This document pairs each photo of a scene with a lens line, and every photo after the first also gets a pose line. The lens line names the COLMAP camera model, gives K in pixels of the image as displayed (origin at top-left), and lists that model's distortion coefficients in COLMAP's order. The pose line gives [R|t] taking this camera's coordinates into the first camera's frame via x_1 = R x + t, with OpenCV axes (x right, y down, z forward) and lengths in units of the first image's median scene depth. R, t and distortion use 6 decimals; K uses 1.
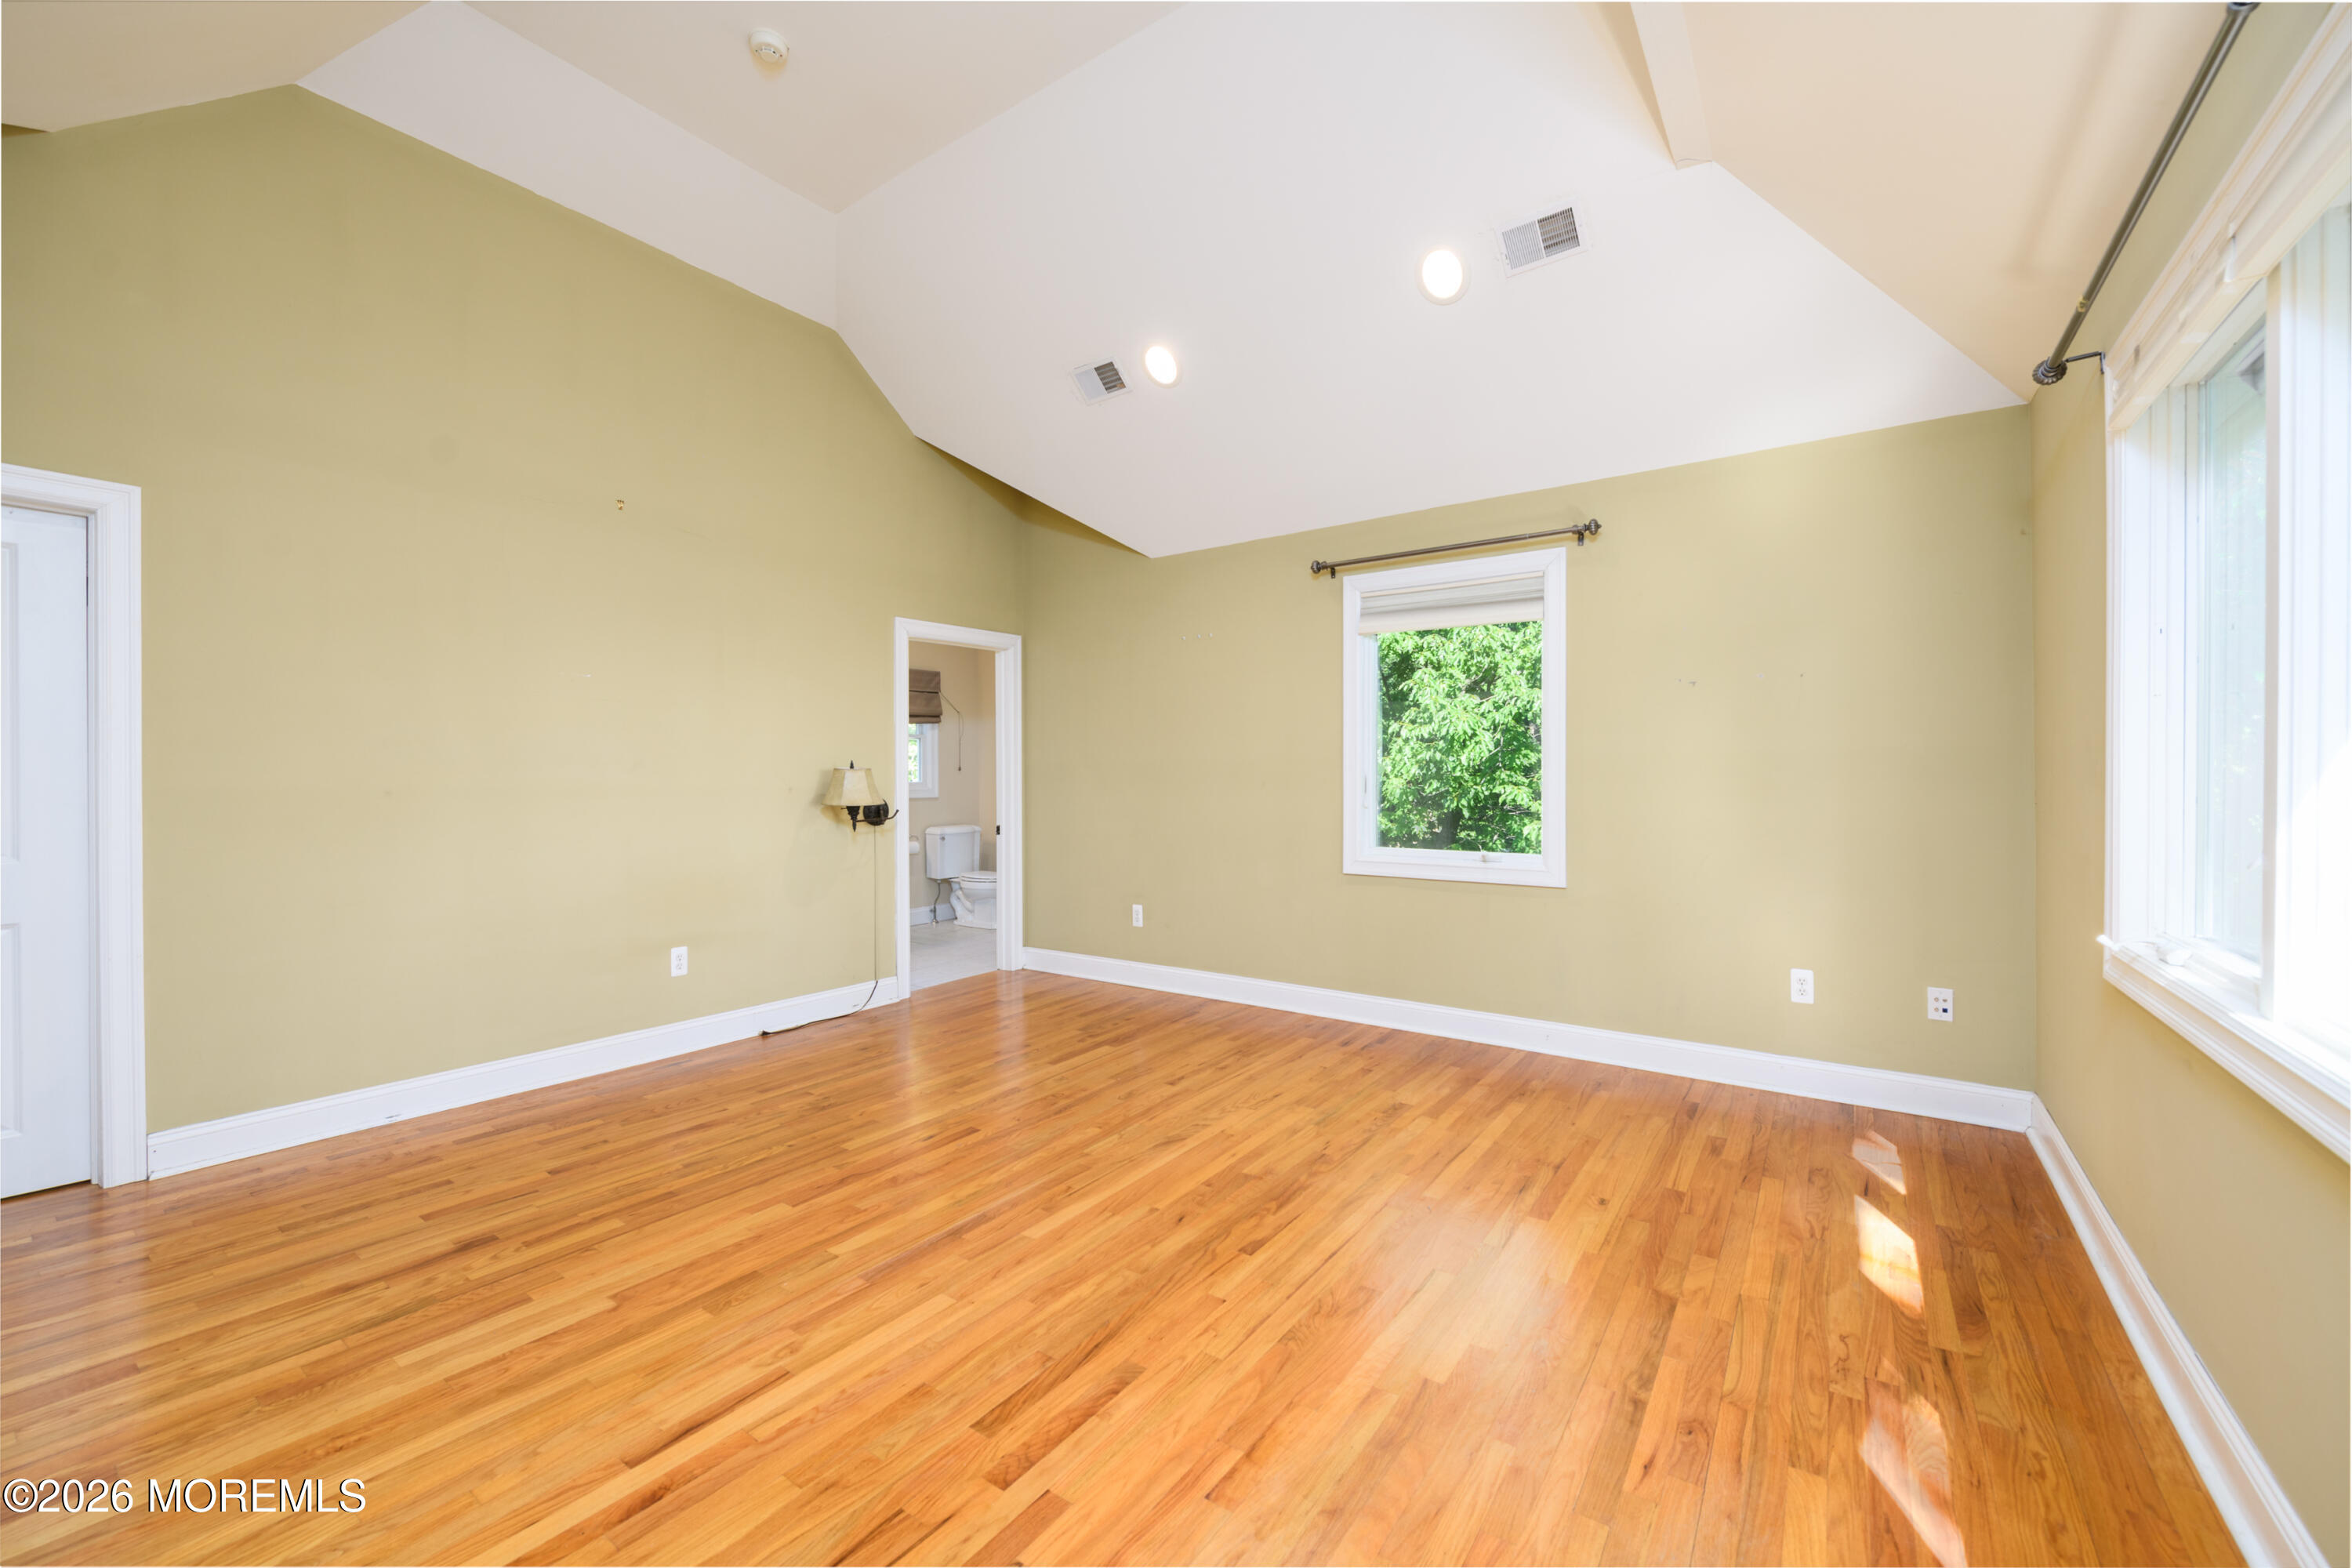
lens RADIAL K [[929.7, 0, 1173.6], [0, 929.7, 782.3], [0, 0, 1]] dist [0.001989, -0.002940]
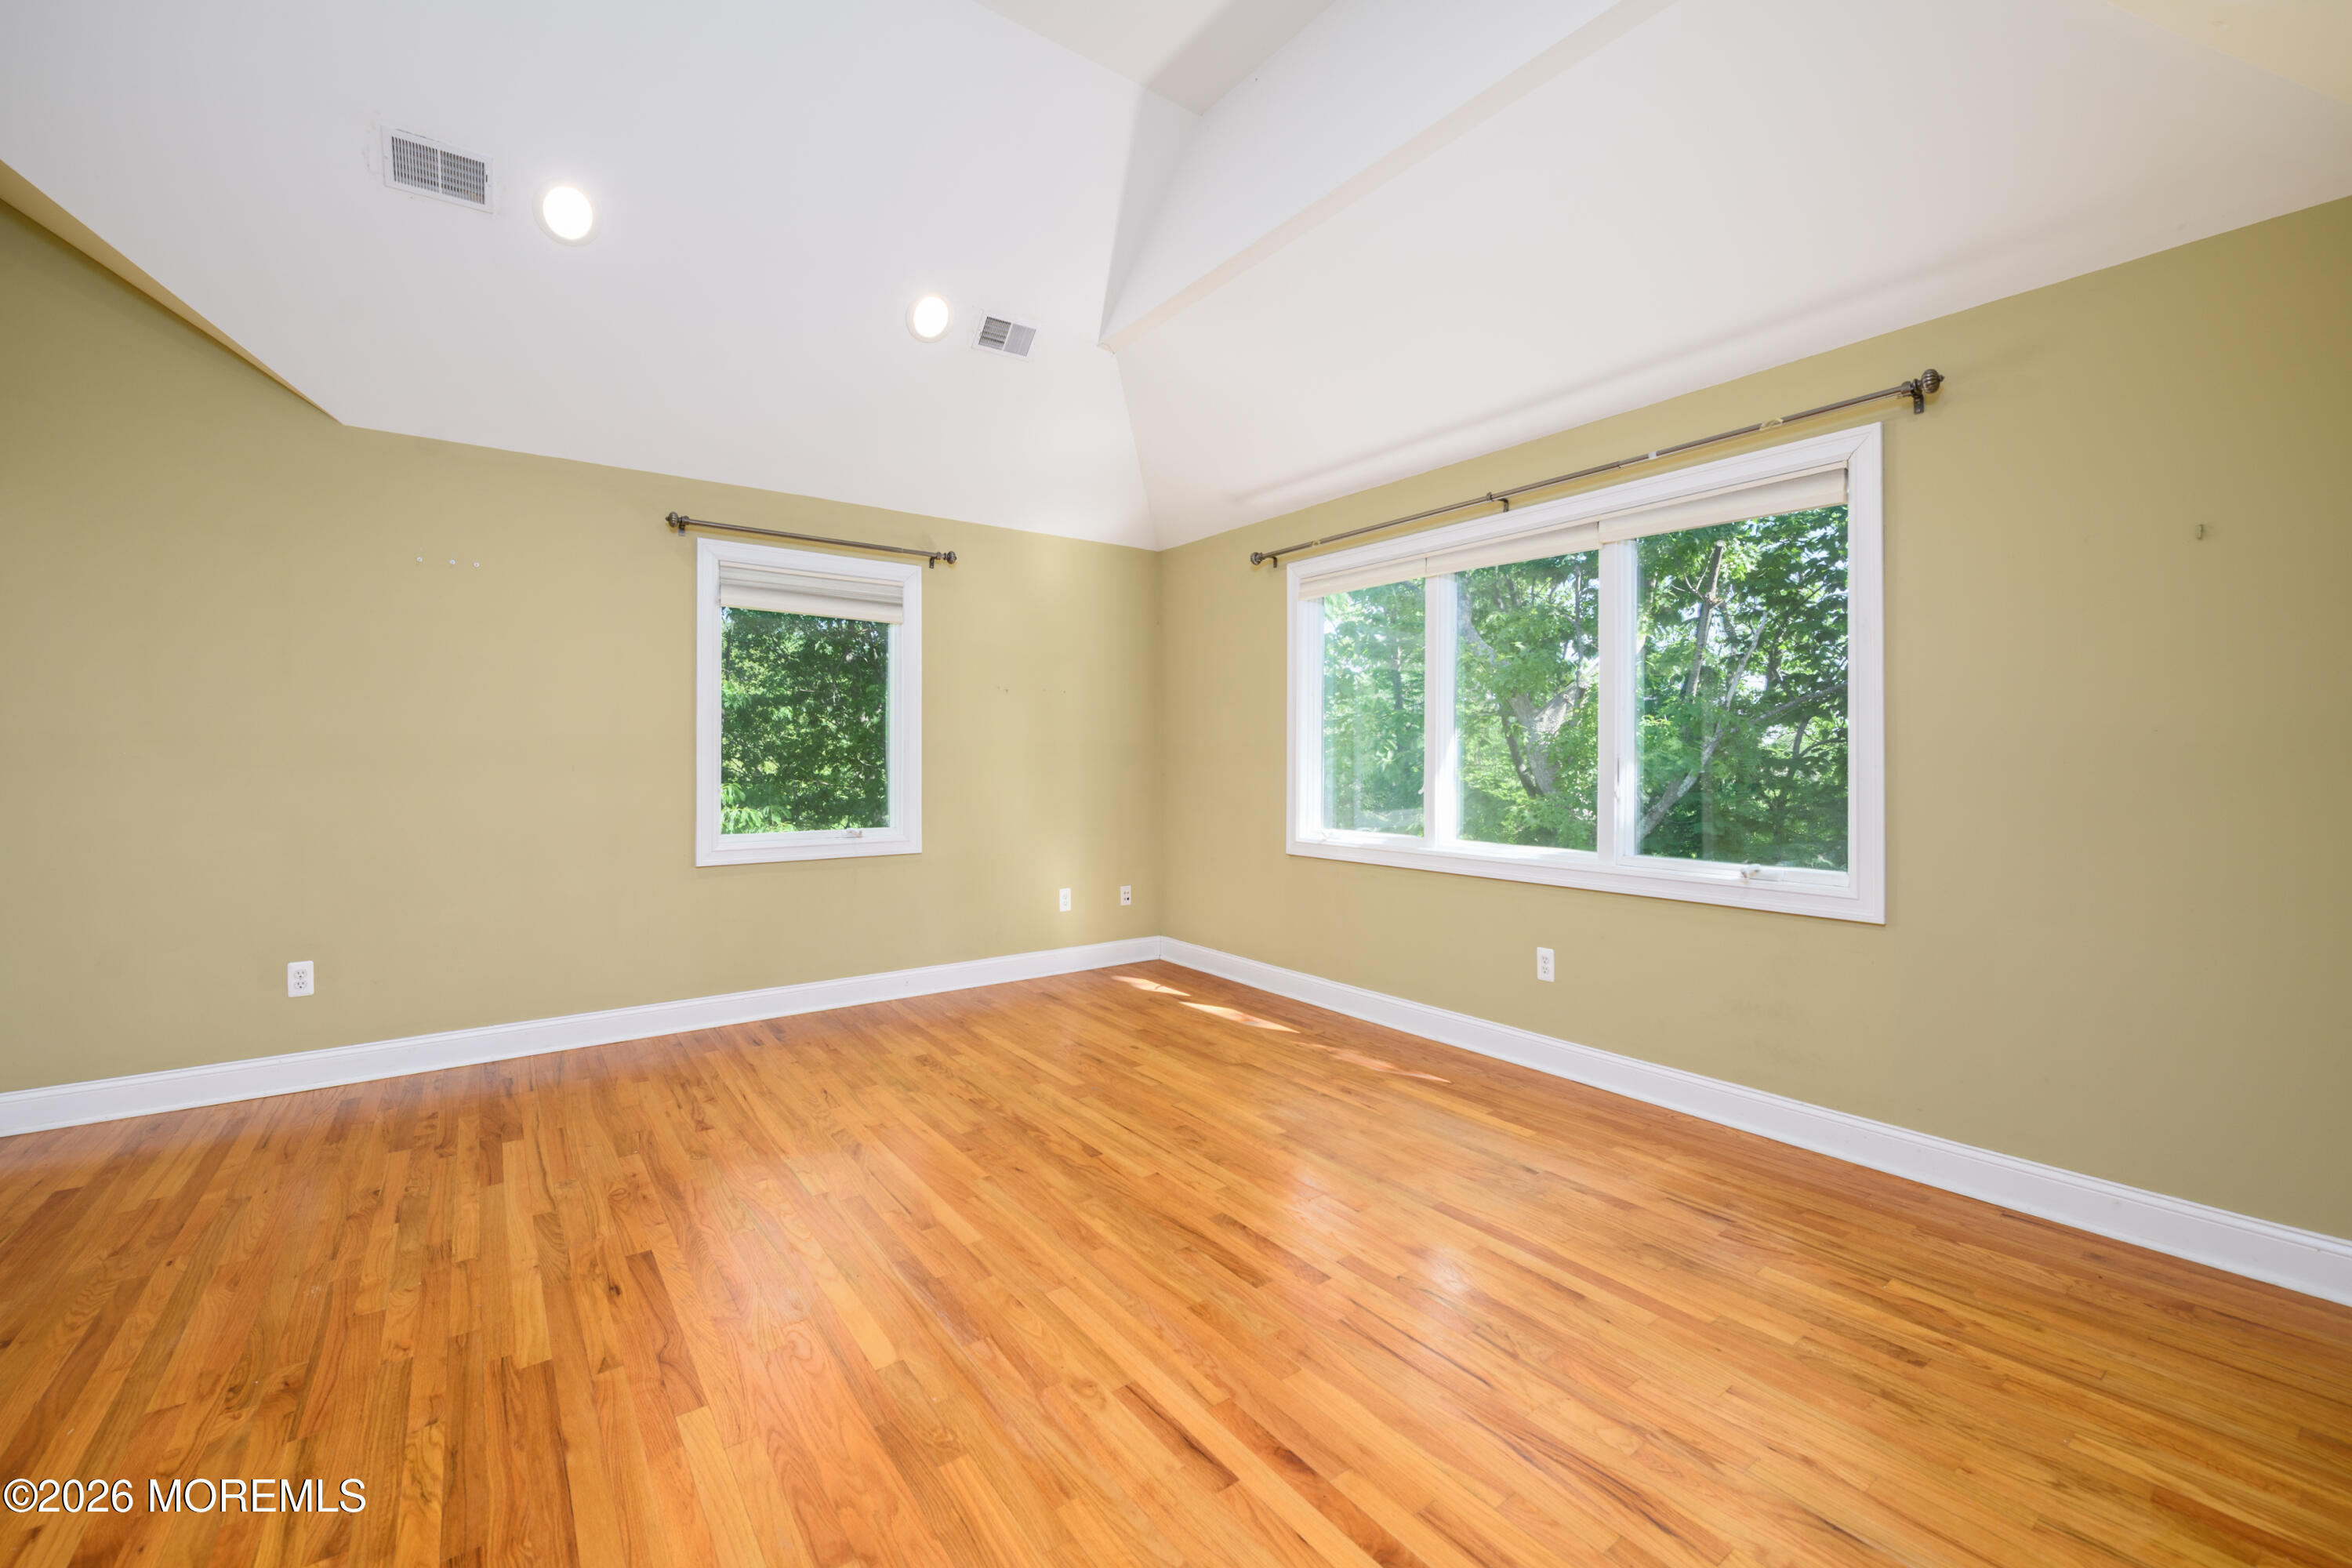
lens RADIAL K [[943.6, 0, 1188.6], [0, 943.6, 764.6], [0, 0, 1]] dist [0.000674, -0.000763]
pose [[0.303192, -0.002626, 0.952926, -0.759445], [0.006118, 0.999981, 0.000809, 0.001738], [-0.952910, 0.005585, 0.303203, 0.374941]]
